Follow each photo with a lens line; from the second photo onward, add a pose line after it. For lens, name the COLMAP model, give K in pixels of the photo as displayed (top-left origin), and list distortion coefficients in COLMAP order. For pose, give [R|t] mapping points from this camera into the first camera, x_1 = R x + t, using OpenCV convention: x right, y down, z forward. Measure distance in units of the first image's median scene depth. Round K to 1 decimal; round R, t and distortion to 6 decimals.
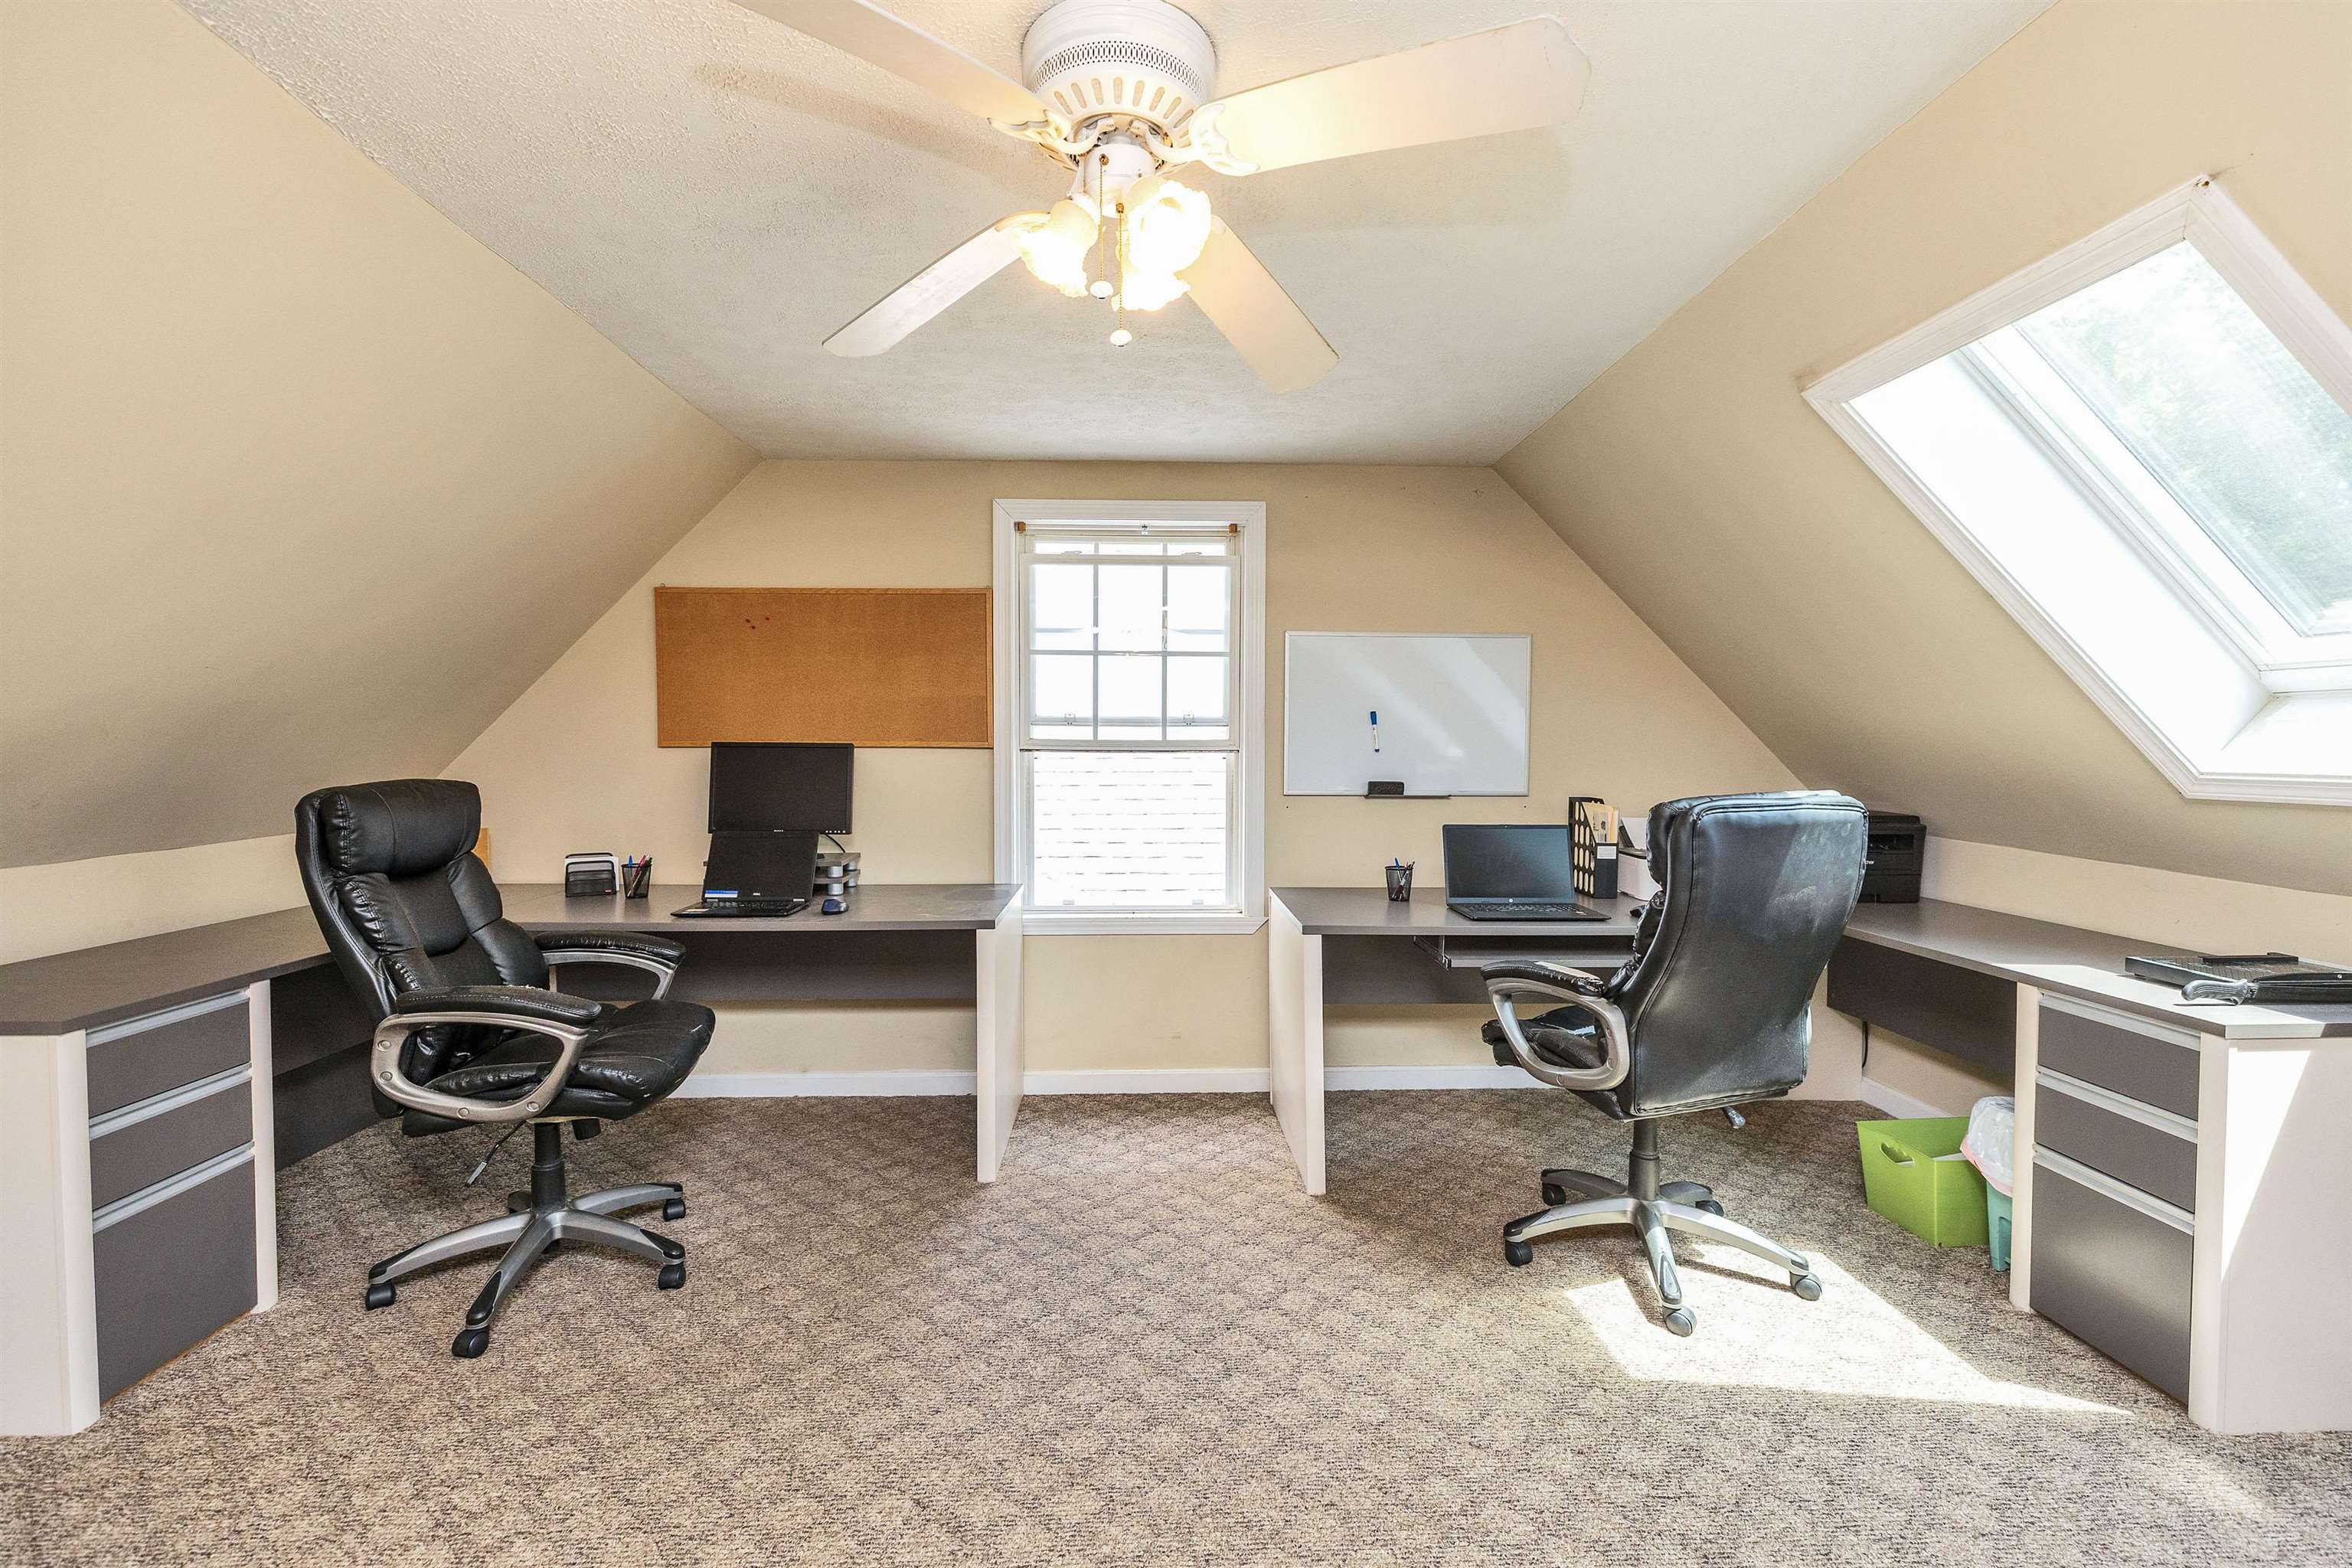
lens RADIAL K [[1065.3, 0, 1172.8], [0, 1065.3, 781.3], [0, 0, 1]] dist [0.012139, -0.000491]
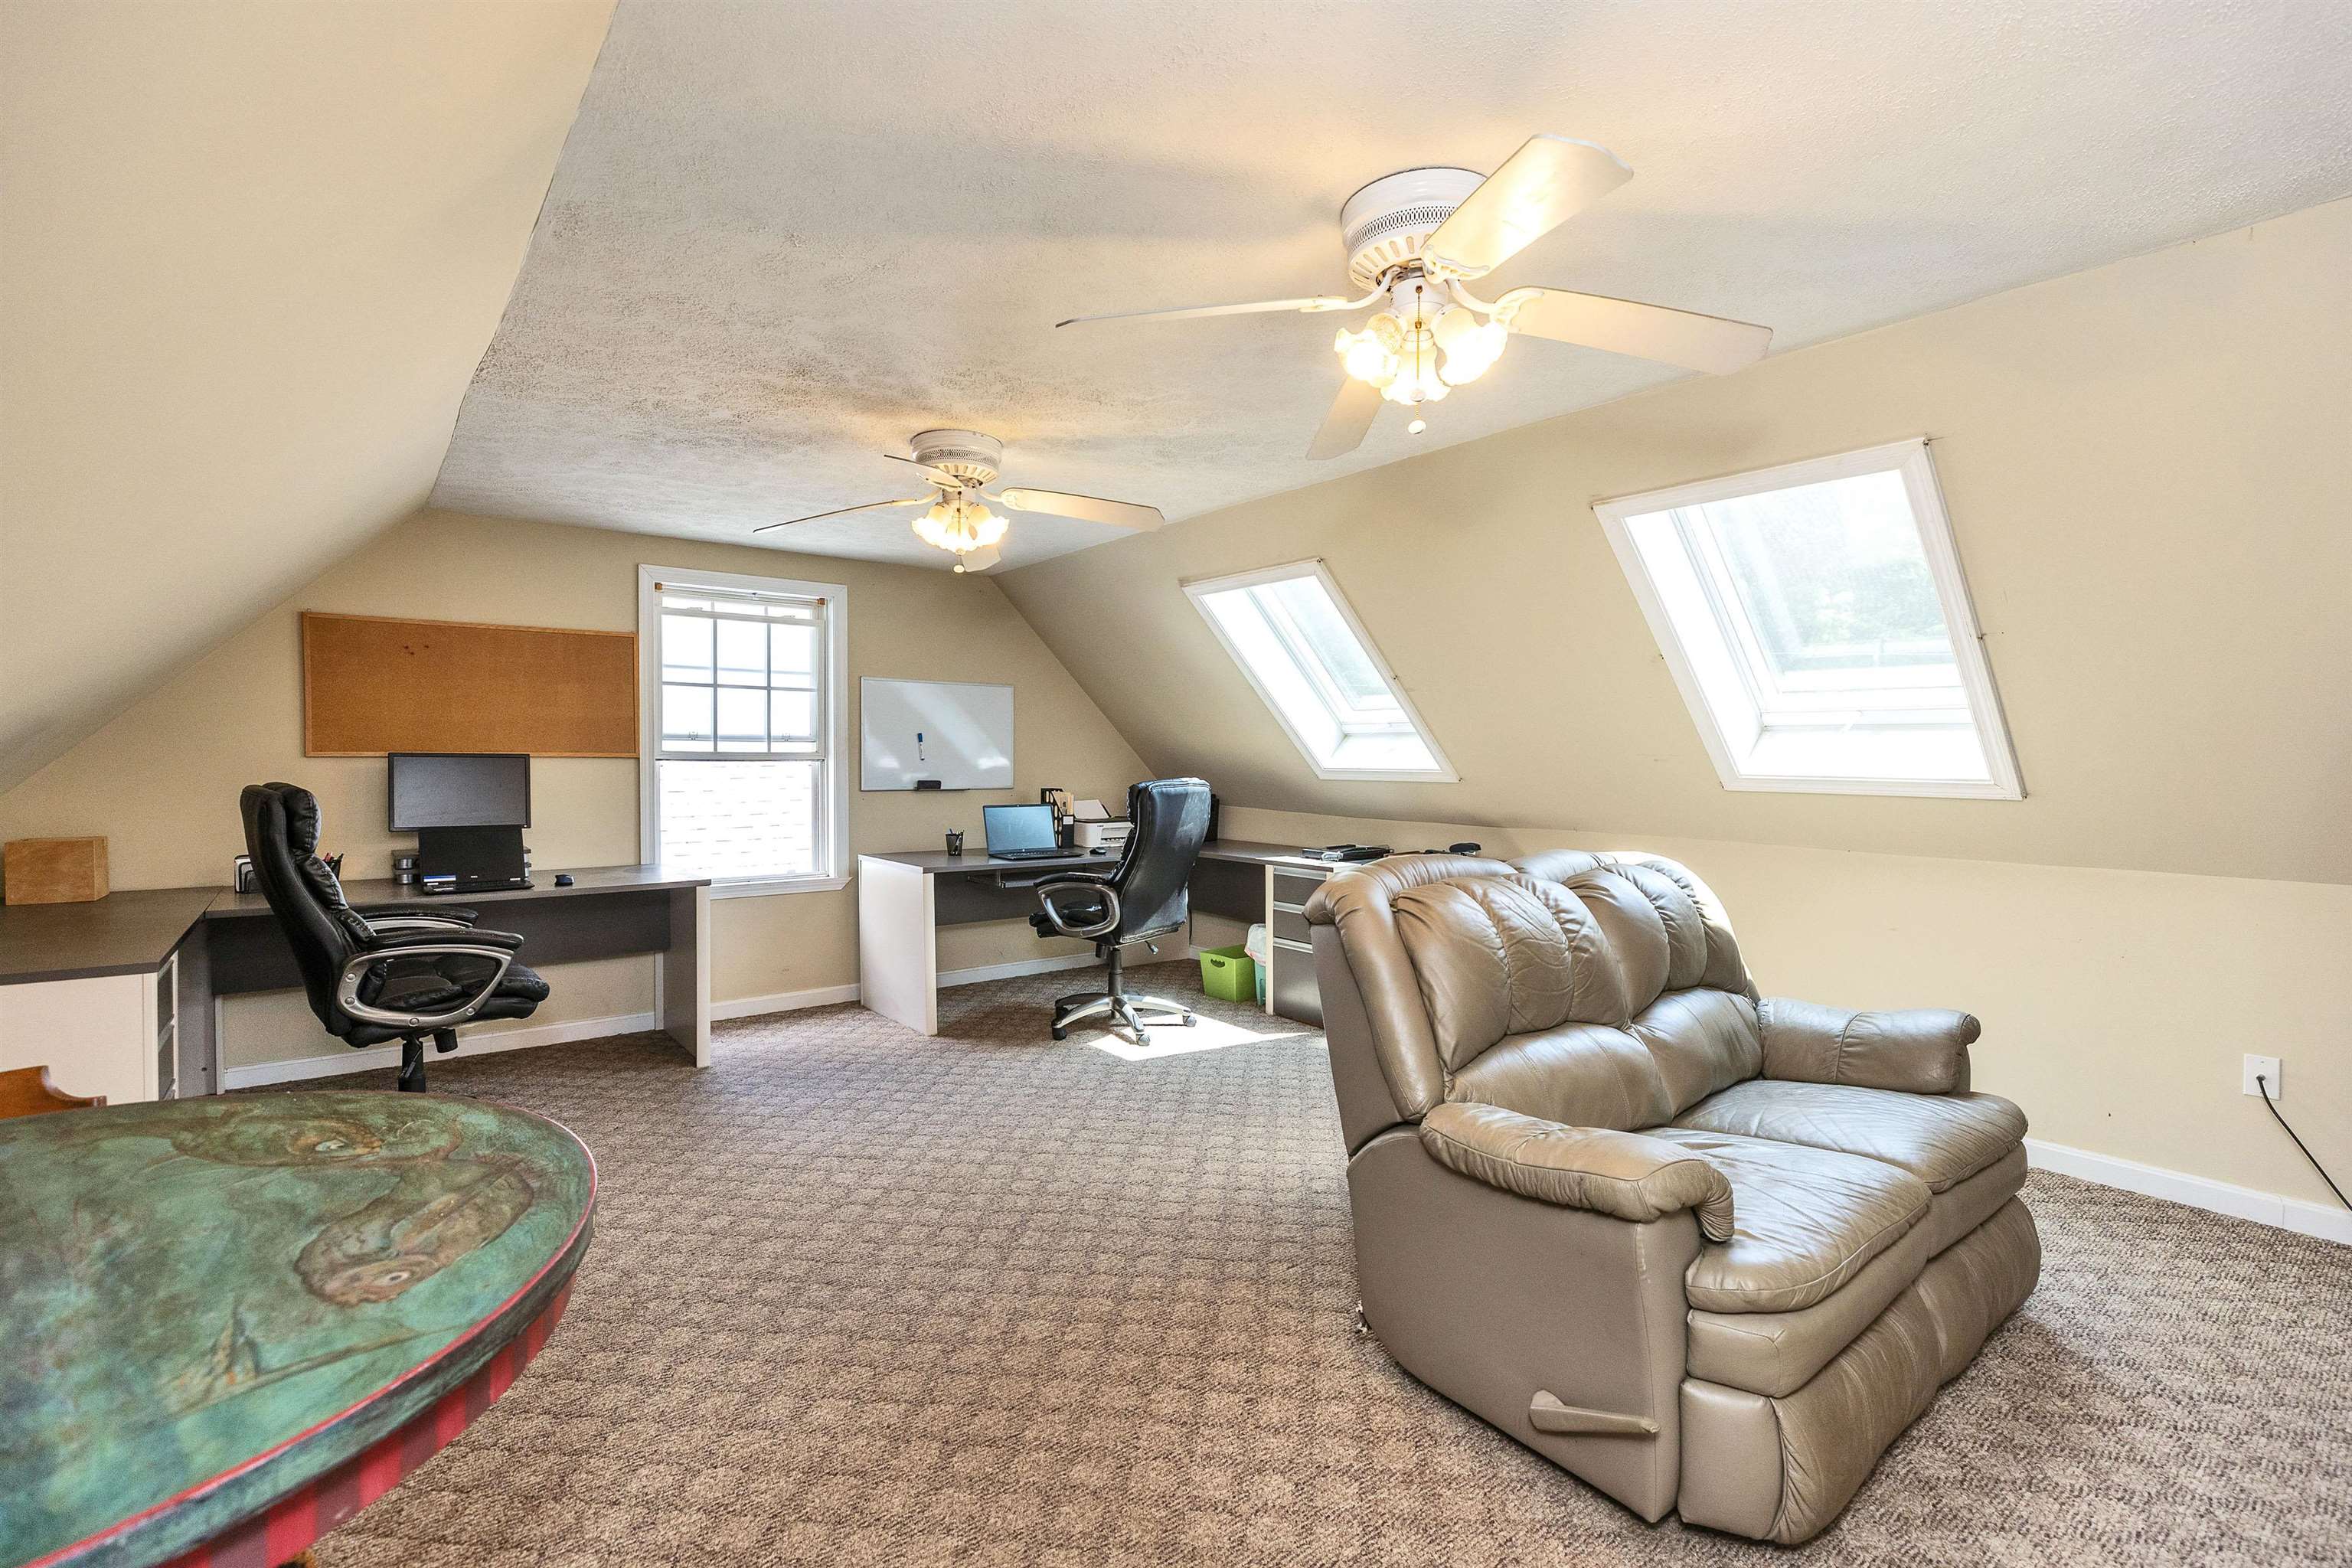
lens RADIAL K [[1065.3, 0, 1175.3], [0, 1065.3, 776.0], [0, 0, 1]] dist [0.012139, -0.000491]
pose [[0.810776, -0.009853, 0.585274, -0.484738], [0.019587, 0.999755, -0.010302, 0.019748], [-0.585029, 0.019817, 0.810770, -0.502285]]
